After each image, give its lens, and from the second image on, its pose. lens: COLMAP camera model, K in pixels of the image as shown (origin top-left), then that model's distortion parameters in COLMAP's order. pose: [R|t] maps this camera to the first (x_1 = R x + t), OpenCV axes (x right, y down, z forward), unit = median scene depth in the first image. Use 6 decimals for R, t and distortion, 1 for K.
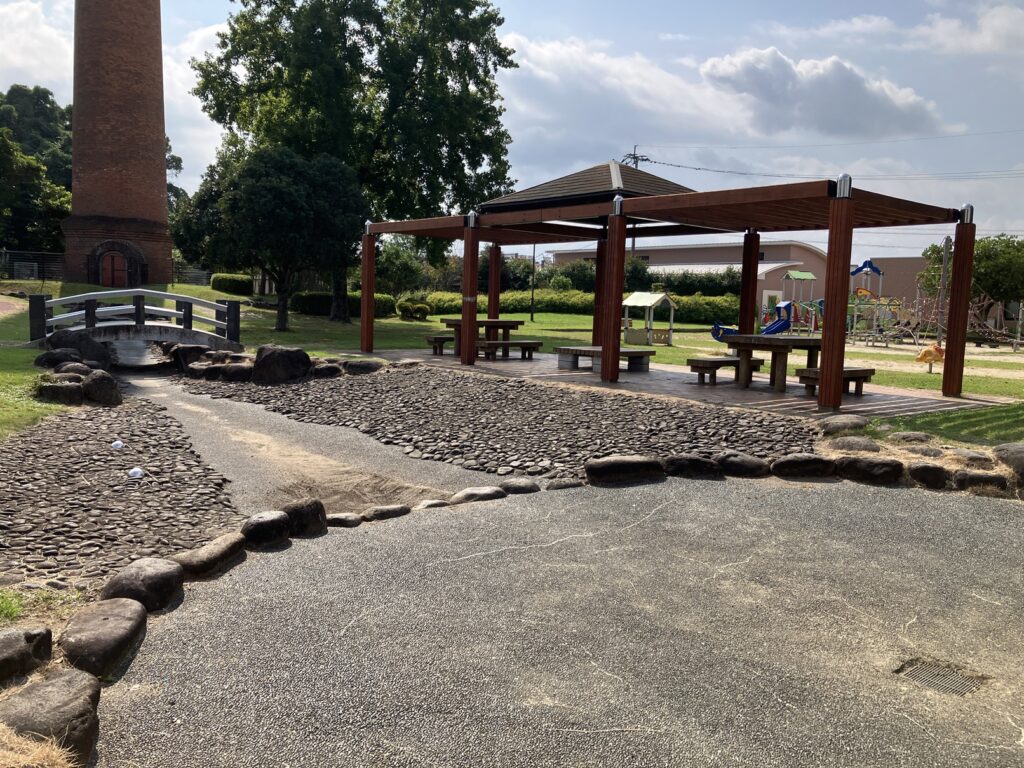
lens RADIAL K [[866.8, 0, 512.0], [0, 866.8, 384.0], [0, 0, 1]] dist [0.056180, -0.149132]
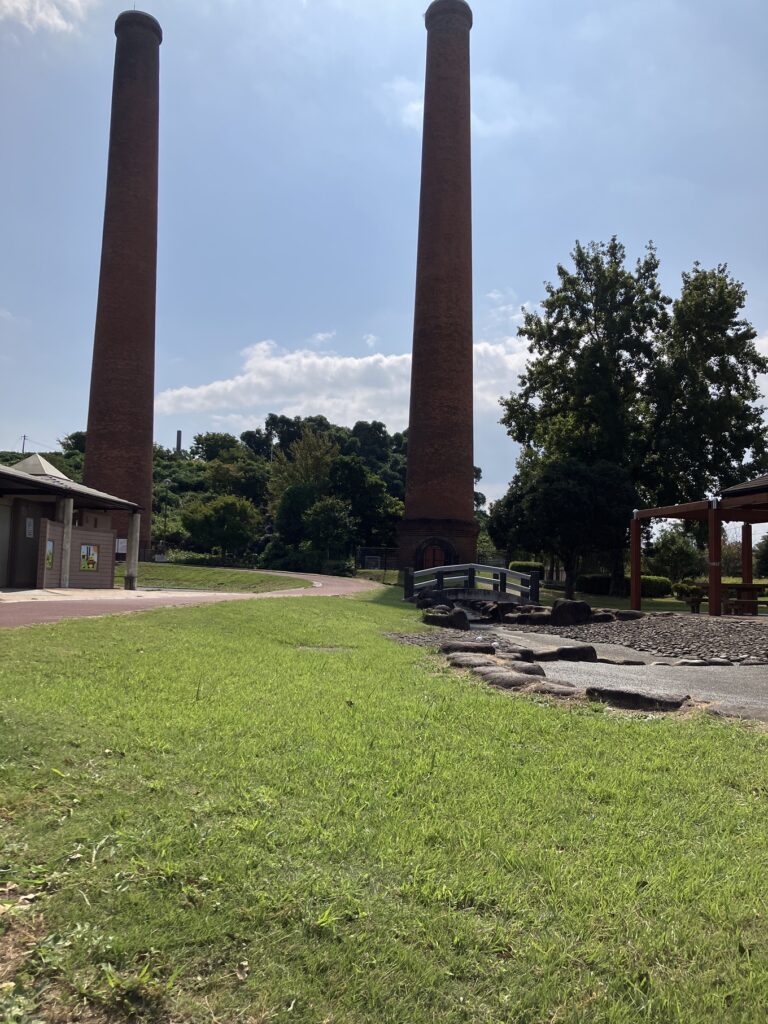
lens RADIAL K [[796.2, 0, 384.0], [0, 796.2, 512.0], [0, 0, 1]] dist [0.053678, -0.111204]
pose [[0.885861, -0.049179, -0.461337, 0.025801], [-0.039005, 0.982951, -0.179682, 0.022235], [0.462308, 0.177167, 0.868840, -0.103745]]
